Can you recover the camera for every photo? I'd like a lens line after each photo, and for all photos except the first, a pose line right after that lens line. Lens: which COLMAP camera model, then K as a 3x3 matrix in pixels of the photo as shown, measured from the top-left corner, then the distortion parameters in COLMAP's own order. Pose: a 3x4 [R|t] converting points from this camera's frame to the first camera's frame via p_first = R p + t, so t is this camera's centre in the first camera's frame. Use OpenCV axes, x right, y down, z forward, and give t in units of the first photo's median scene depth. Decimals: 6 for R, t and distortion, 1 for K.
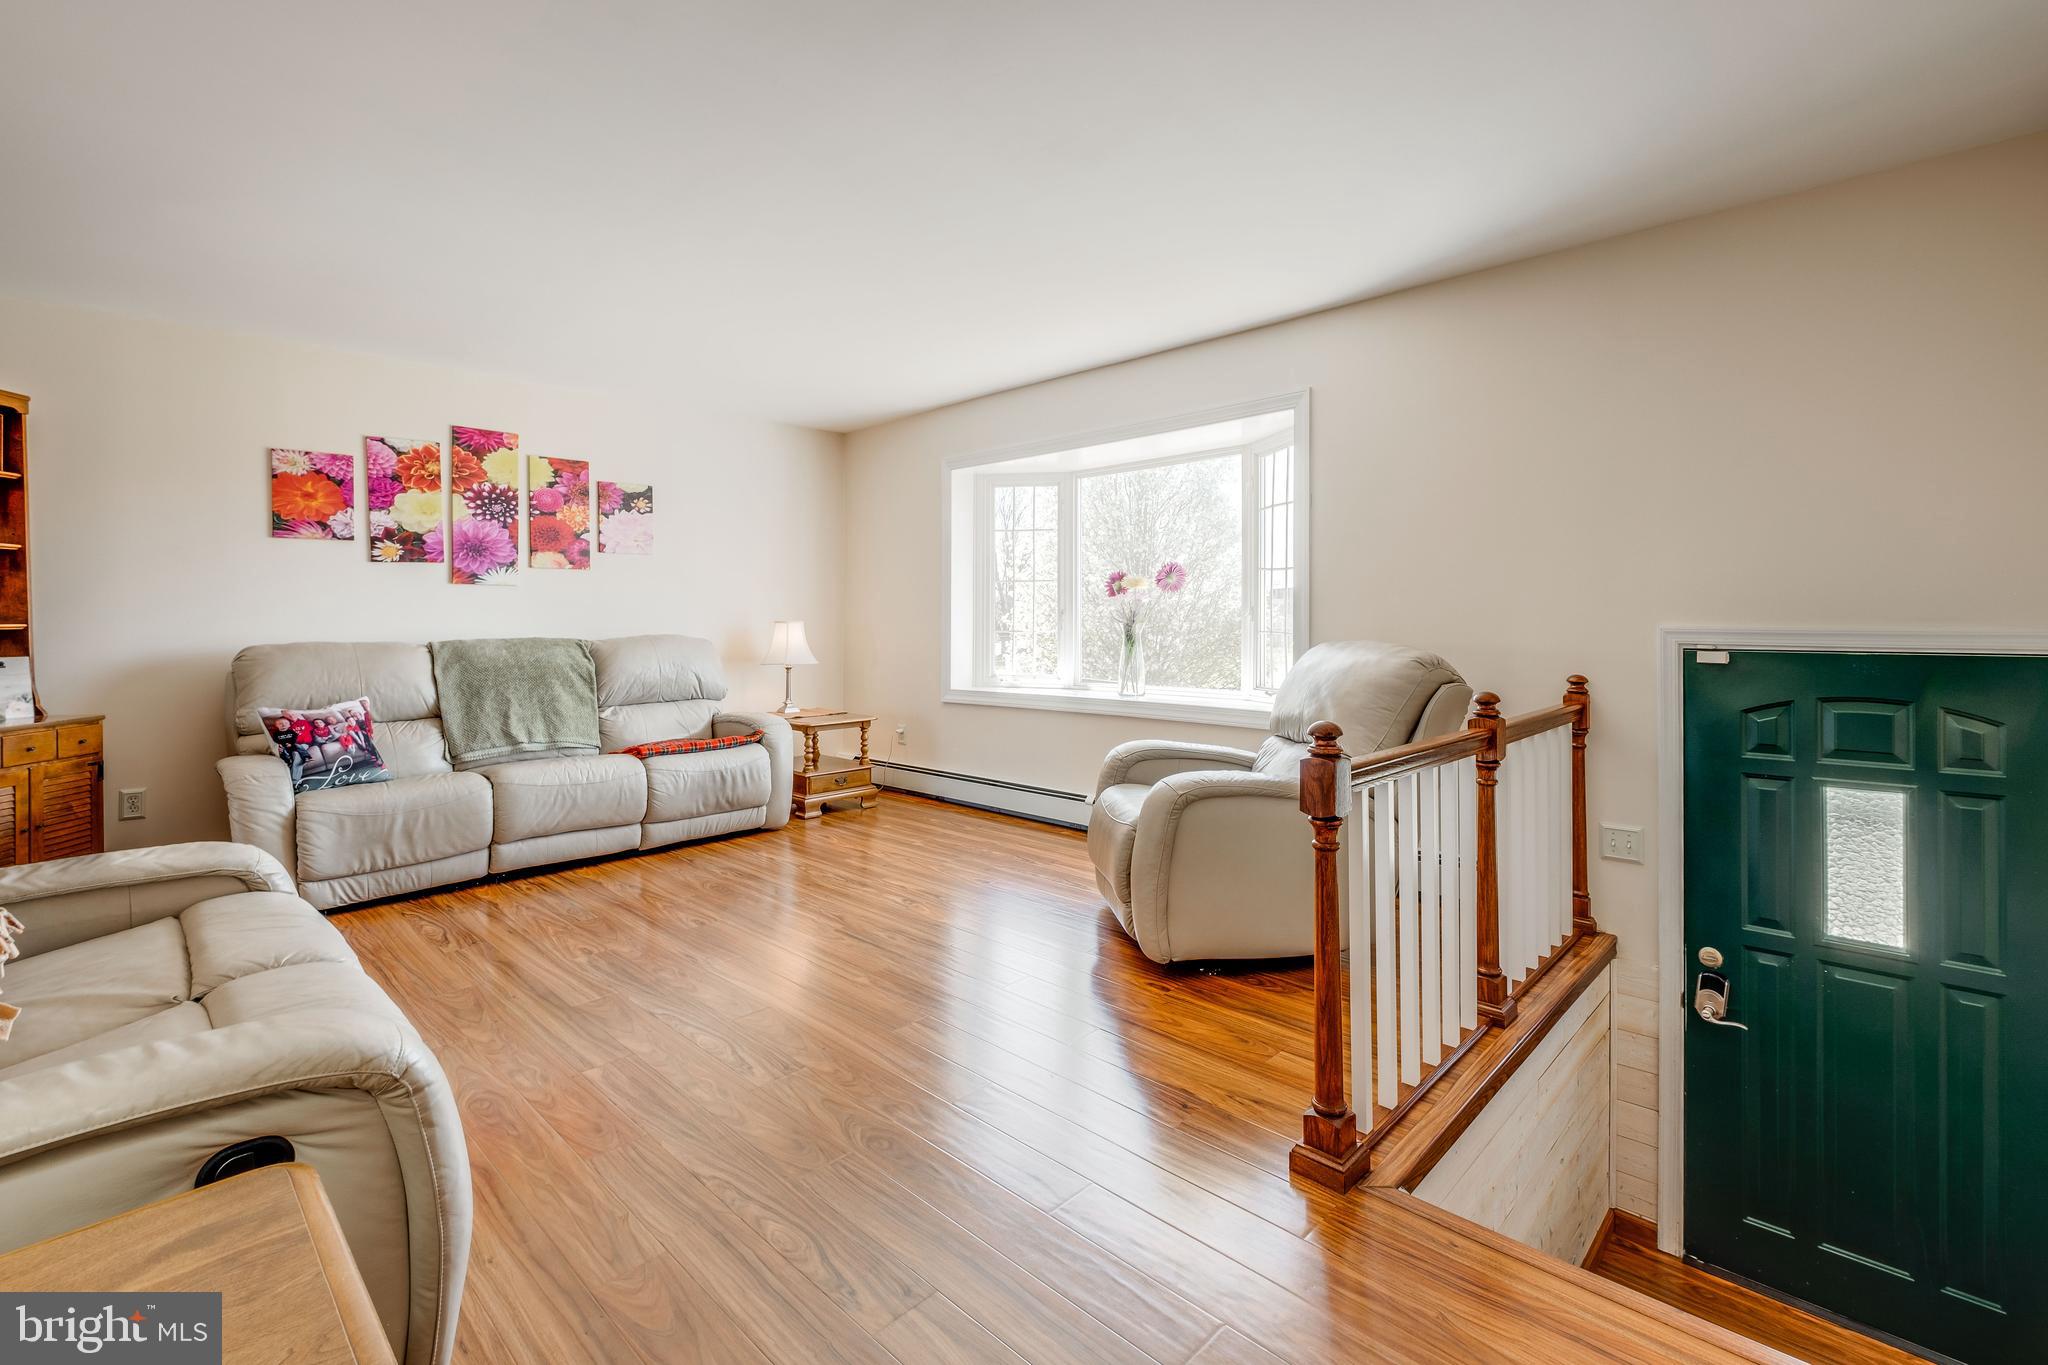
lens RADIAL K [[899.3, 0, 1028.1], [0, 899.3, 621.0], [0, 0, 1]] dist [0.000071, -0.005033]
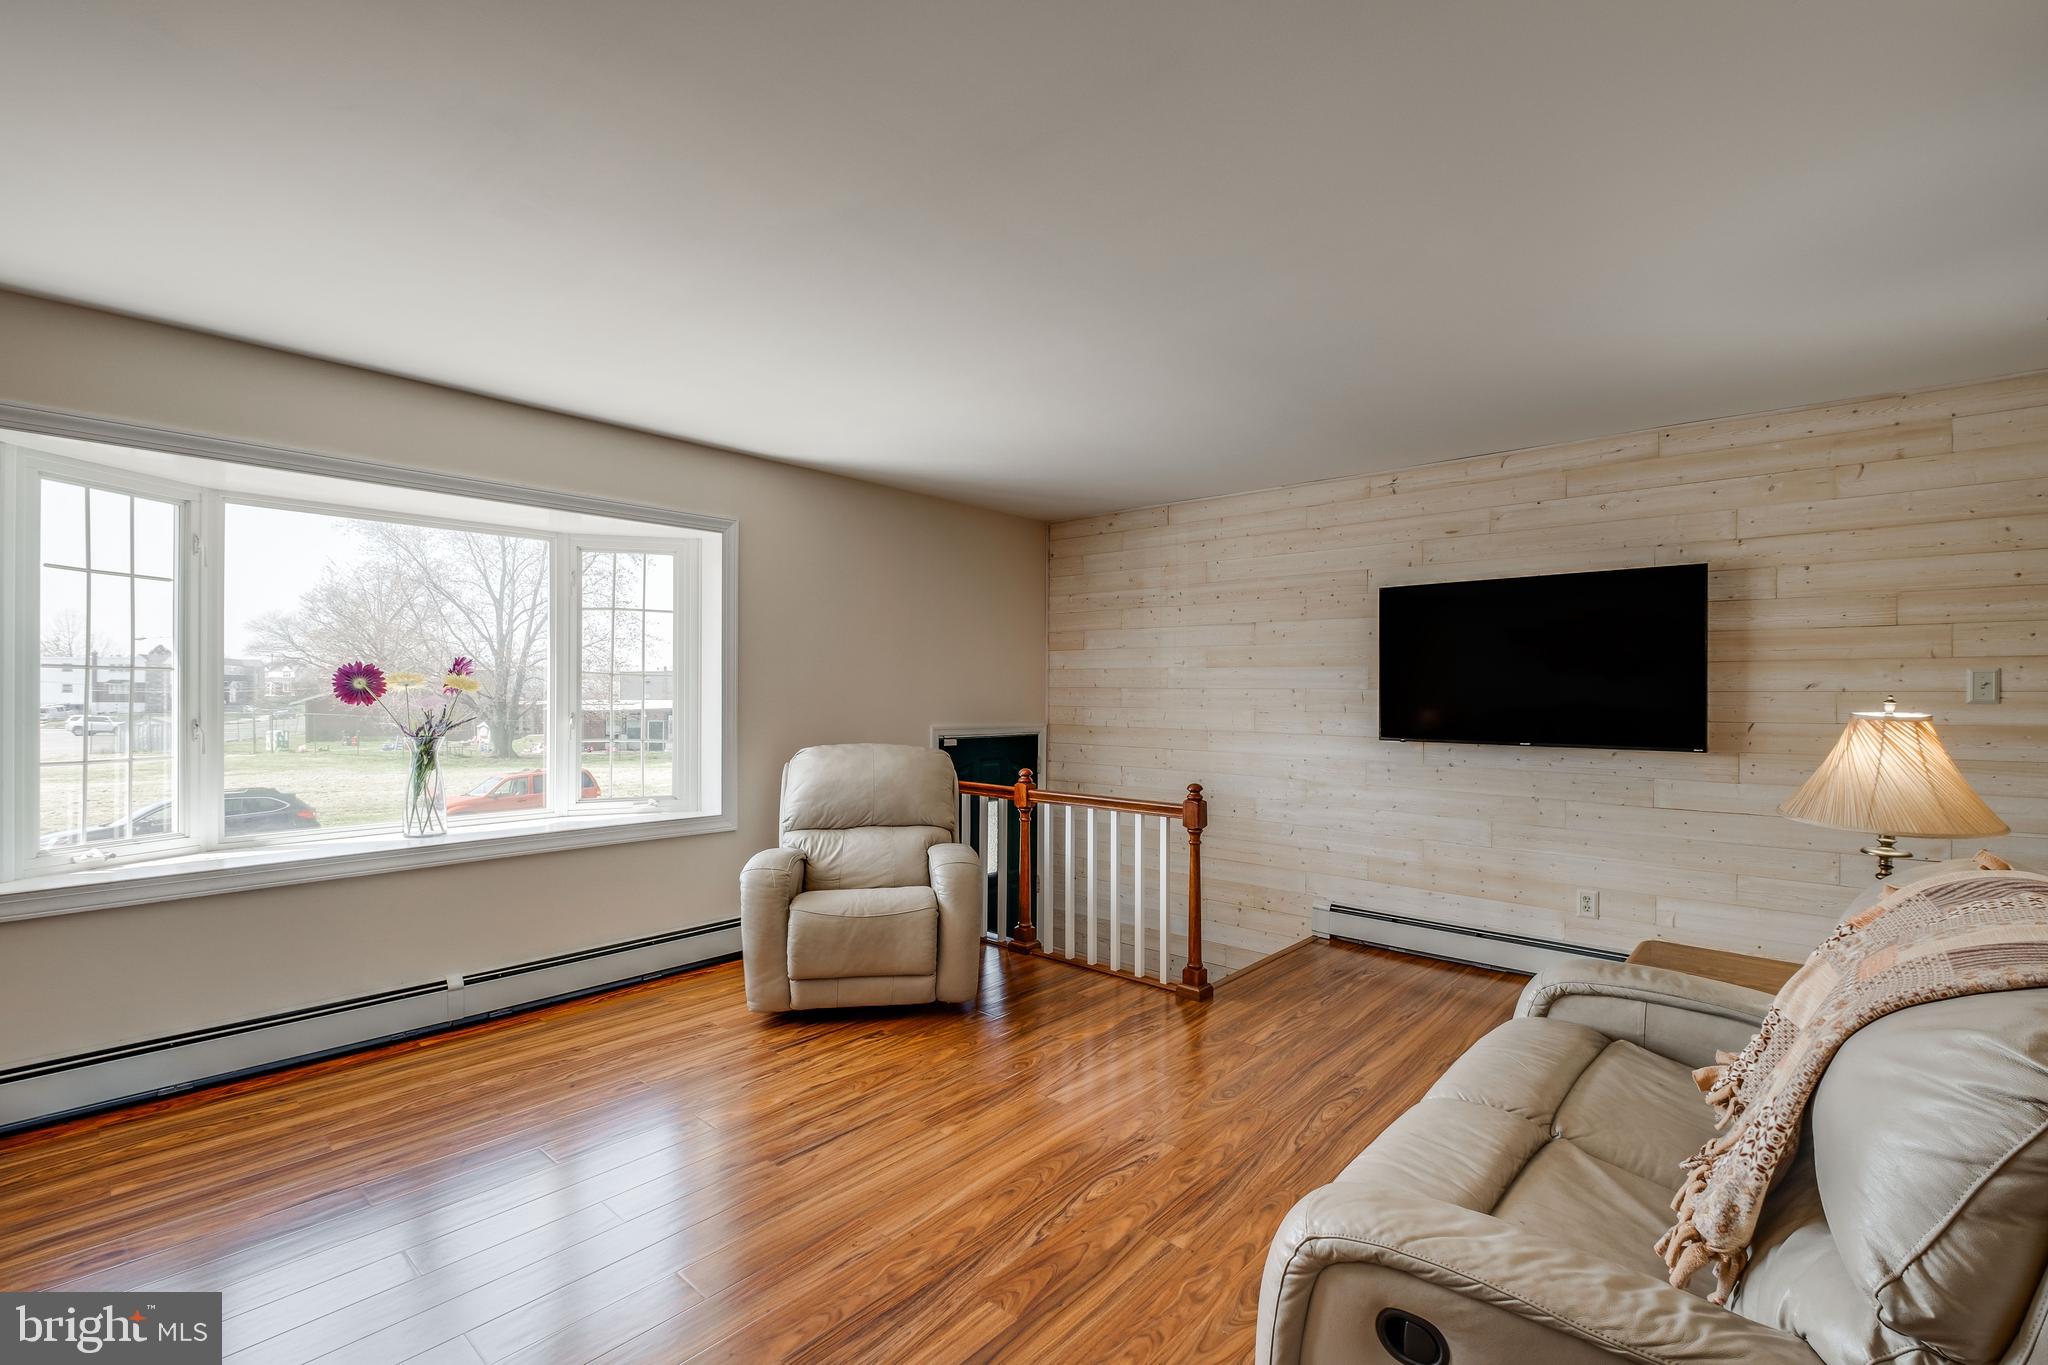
lens RADIAL K [[885.2, 0, 1033.4], [0, 885.2, 679.8], [0, 0, 1]] dist [0.000924, -0.005143]
pose [[-0.020398, 0.015295, 0.999675, -0.792477], [-0.006148, 0.999862, -0.015424, -0.045930], [-0.999773, -0.006460, -0.020301, 0.650964]]
